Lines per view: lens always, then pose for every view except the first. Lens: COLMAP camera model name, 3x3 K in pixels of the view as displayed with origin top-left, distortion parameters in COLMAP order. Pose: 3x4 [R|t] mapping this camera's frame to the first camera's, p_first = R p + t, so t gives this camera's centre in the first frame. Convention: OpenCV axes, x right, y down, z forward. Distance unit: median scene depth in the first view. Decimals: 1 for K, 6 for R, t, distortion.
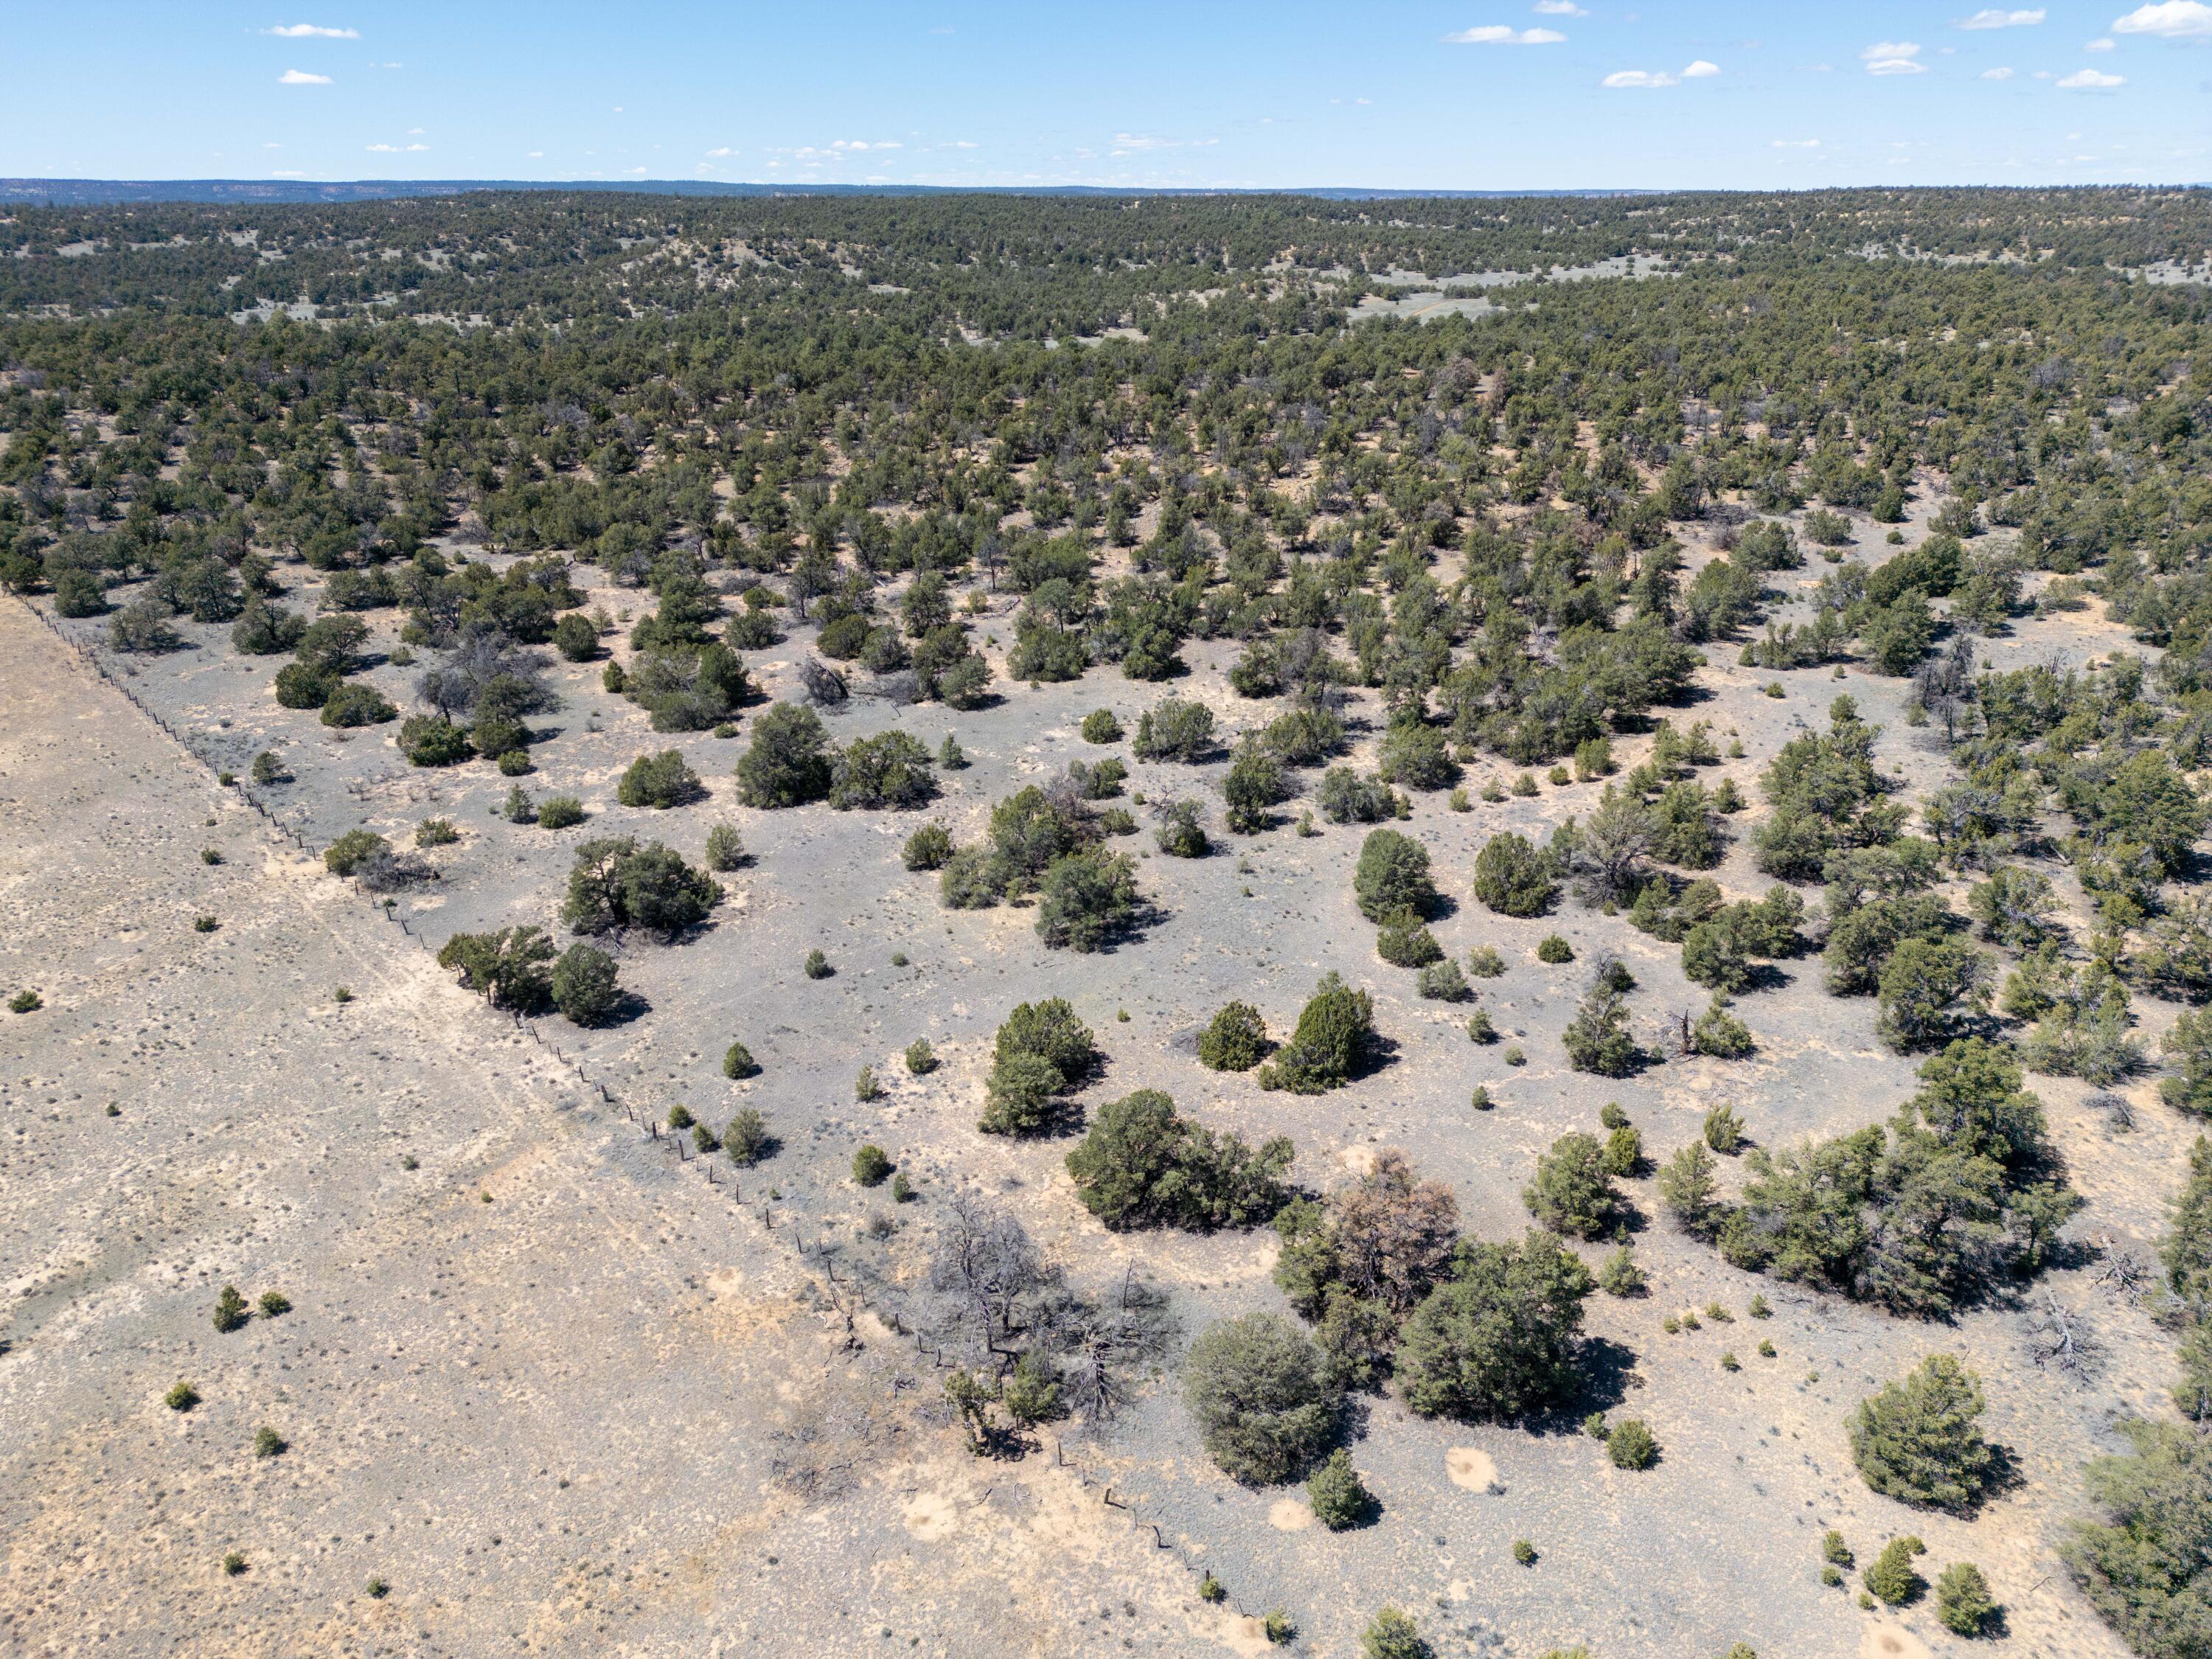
lens RADIAL K [[1537.9, 0, 1100.0], [0, 1537.9, 811.3], [0, 0, 1]] dist [0.065477, -0.046429]
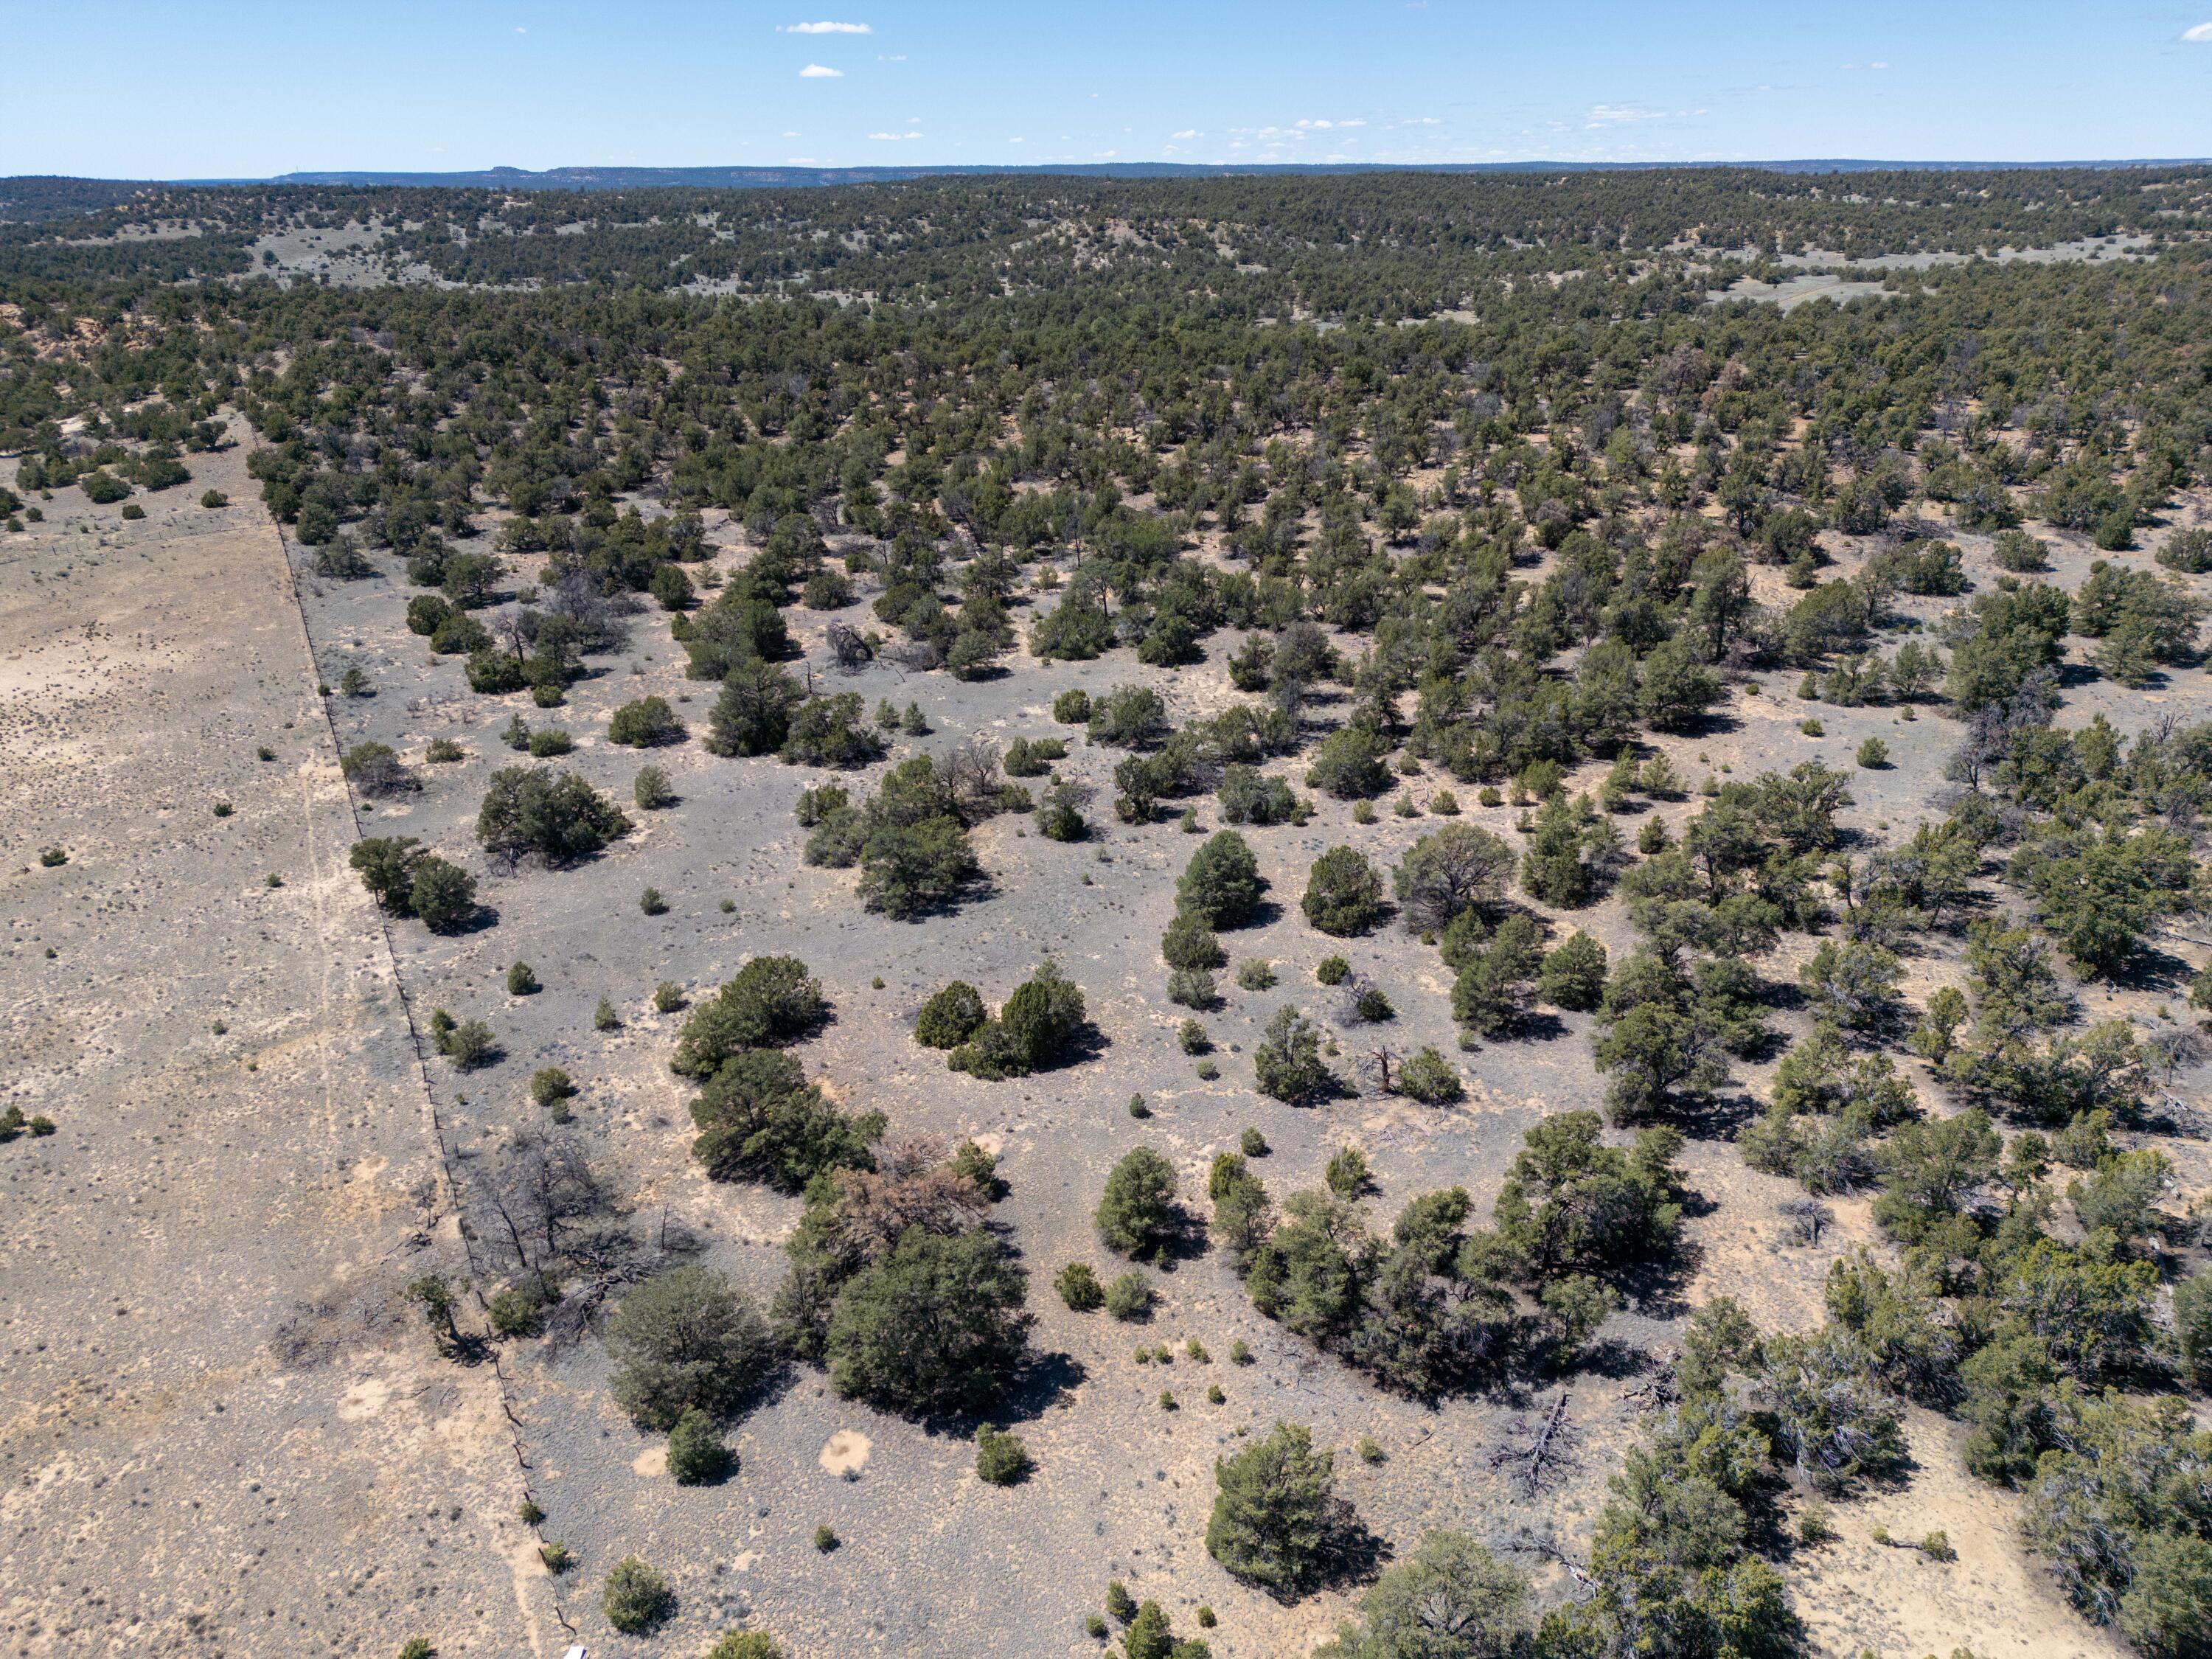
lens RADIAL K [[1537.9, 0, 1121.9], [0, 1537.9, 824.4], [0, 0, 1]] dist [0.065477, -0.046429]
pose [[0.963739, 0.099275, -0.247694, 0.330329], [-0.094702, 0.995043, 0.030341, -0.013906], [0.249478, -0.005784, 0.968363, 0.043238]]
